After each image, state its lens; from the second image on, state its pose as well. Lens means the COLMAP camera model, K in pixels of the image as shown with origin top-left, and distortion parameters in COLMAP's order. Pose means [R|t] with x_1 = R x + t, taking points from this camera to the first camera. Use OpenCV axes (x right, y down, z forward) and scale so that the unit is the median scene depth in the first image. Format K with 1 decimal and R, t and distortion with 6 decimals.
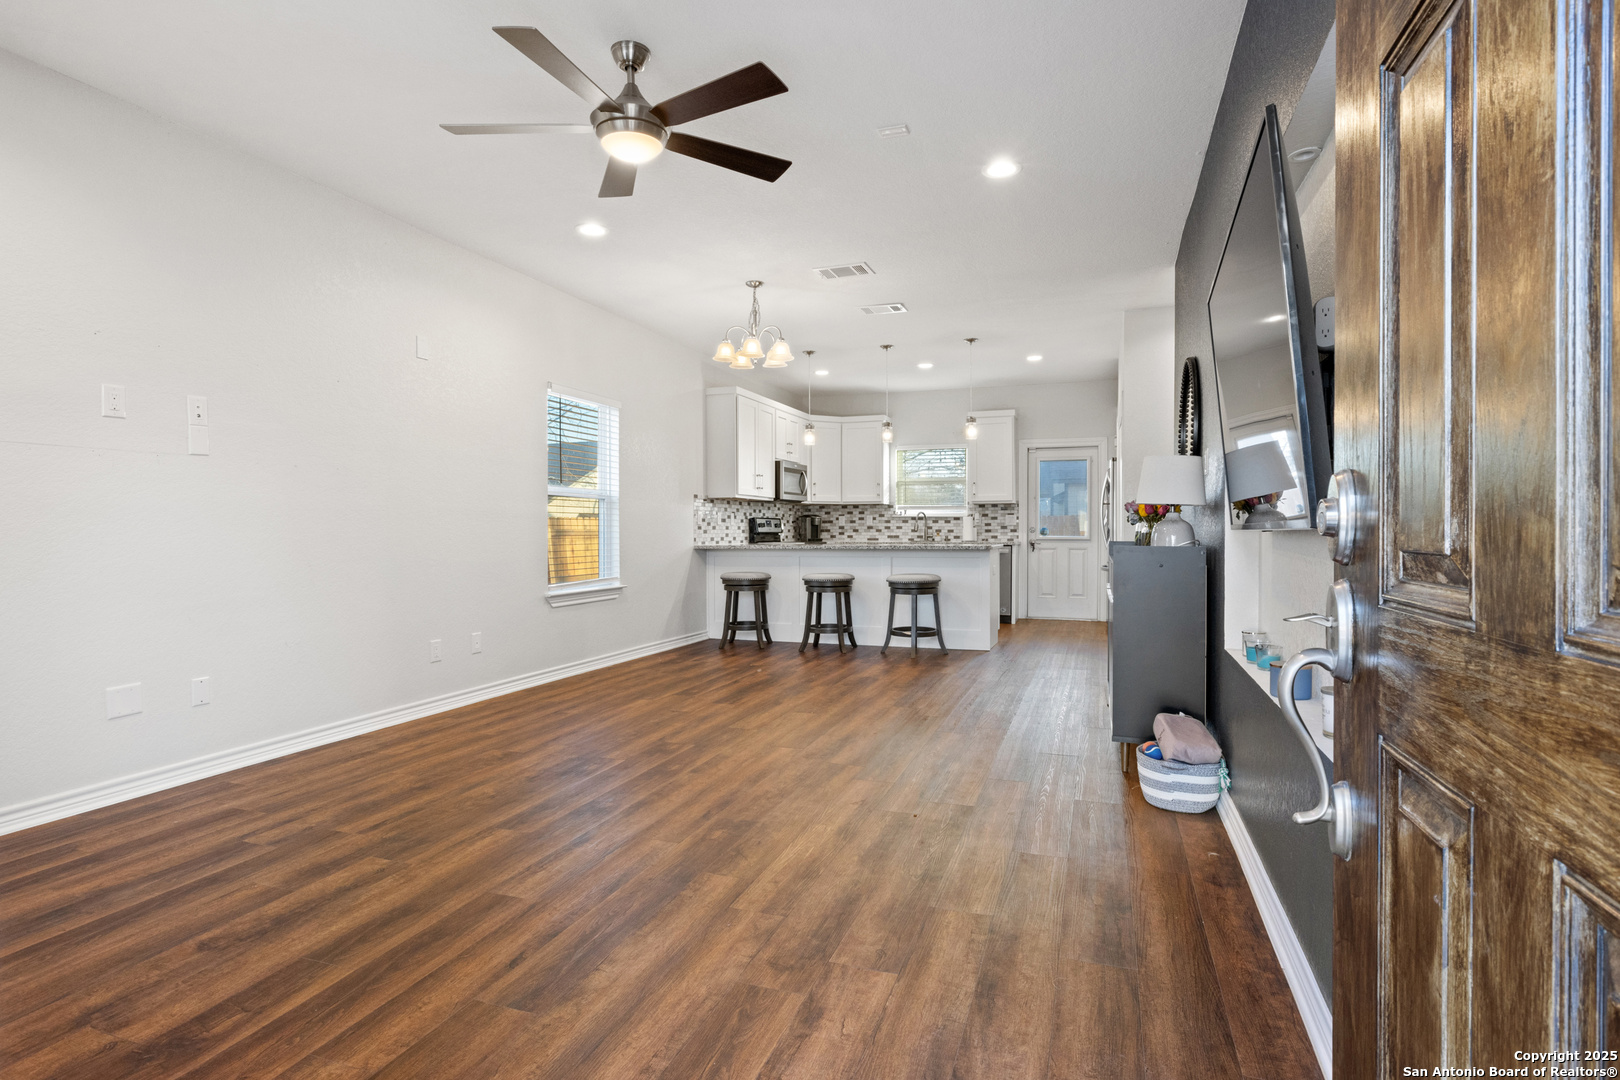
lens RADIAL K [[814.0, 0, 810.0], [0, 814.0, 540.0], [0, 0, 1]] dist [-0.013973, -0.000346]
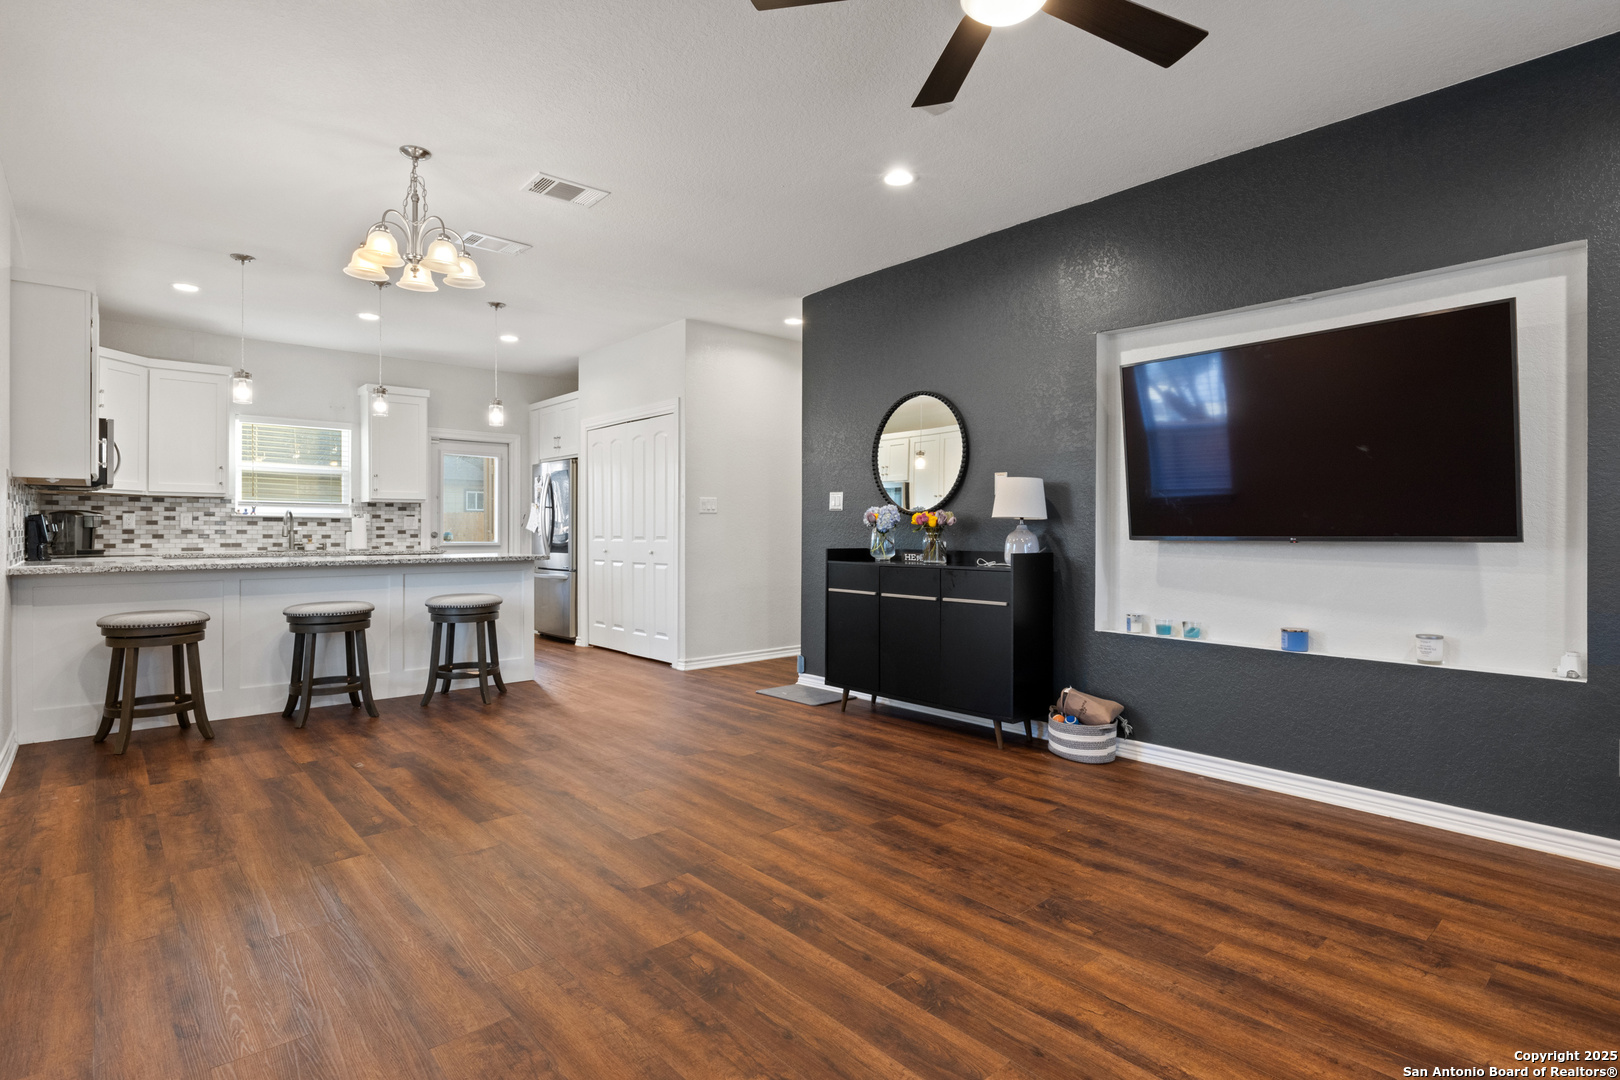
lens RADIAL K [[814.0, 0, 810.0], [0, 814.0, 540.0], [0, 0, 1]] dist [-0.013973, -0.000346]
pose [[0.483509, -0.007584, 0.875307, -0.663178], [0.009743, 0.999947, 0.003282, -0.014632], [-0.875285, 0.006941, 0.483557, 0.602797]]
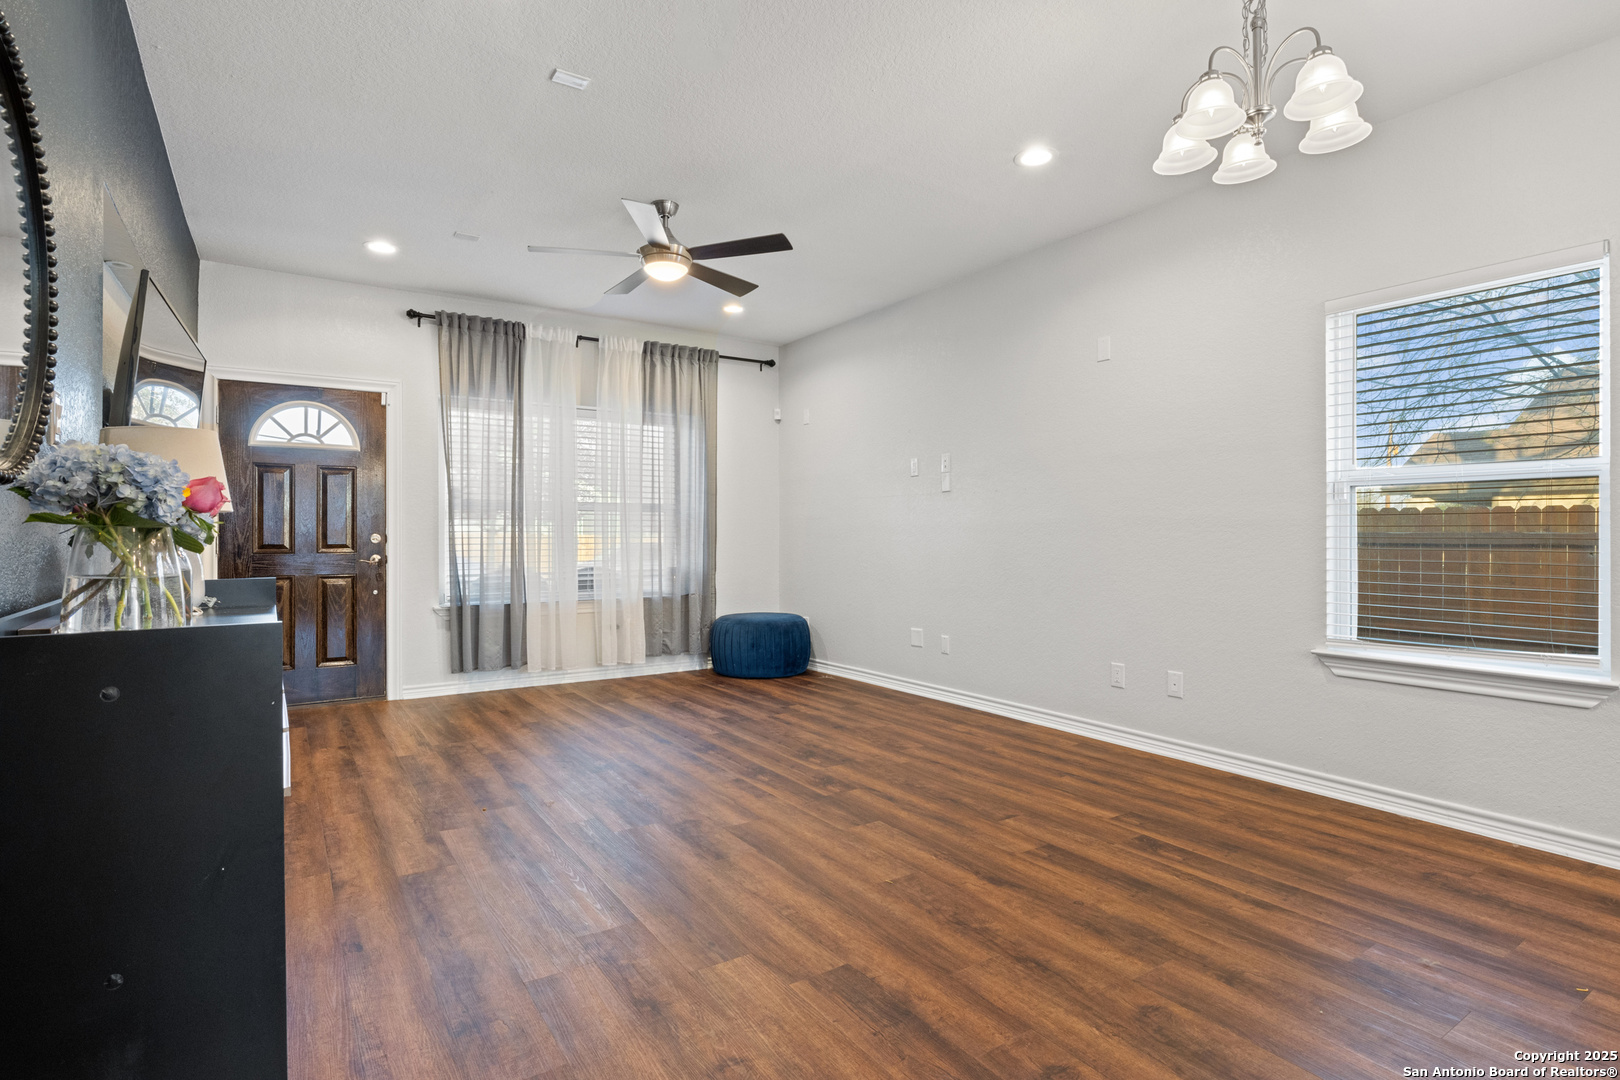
lens RADIAL K [[814.0, 0, 810.0], [0, 814.0, 540.0], [0, 0, 1]] dist [-0.013973, -0.000346]
pose [[-0.597054, 0.009461, -0.802146, 0.553960], [-0.009510, 0.999777, 0.018870, -0.032734], [0.802145, 0.018895, -0.596830, 1.499608]]
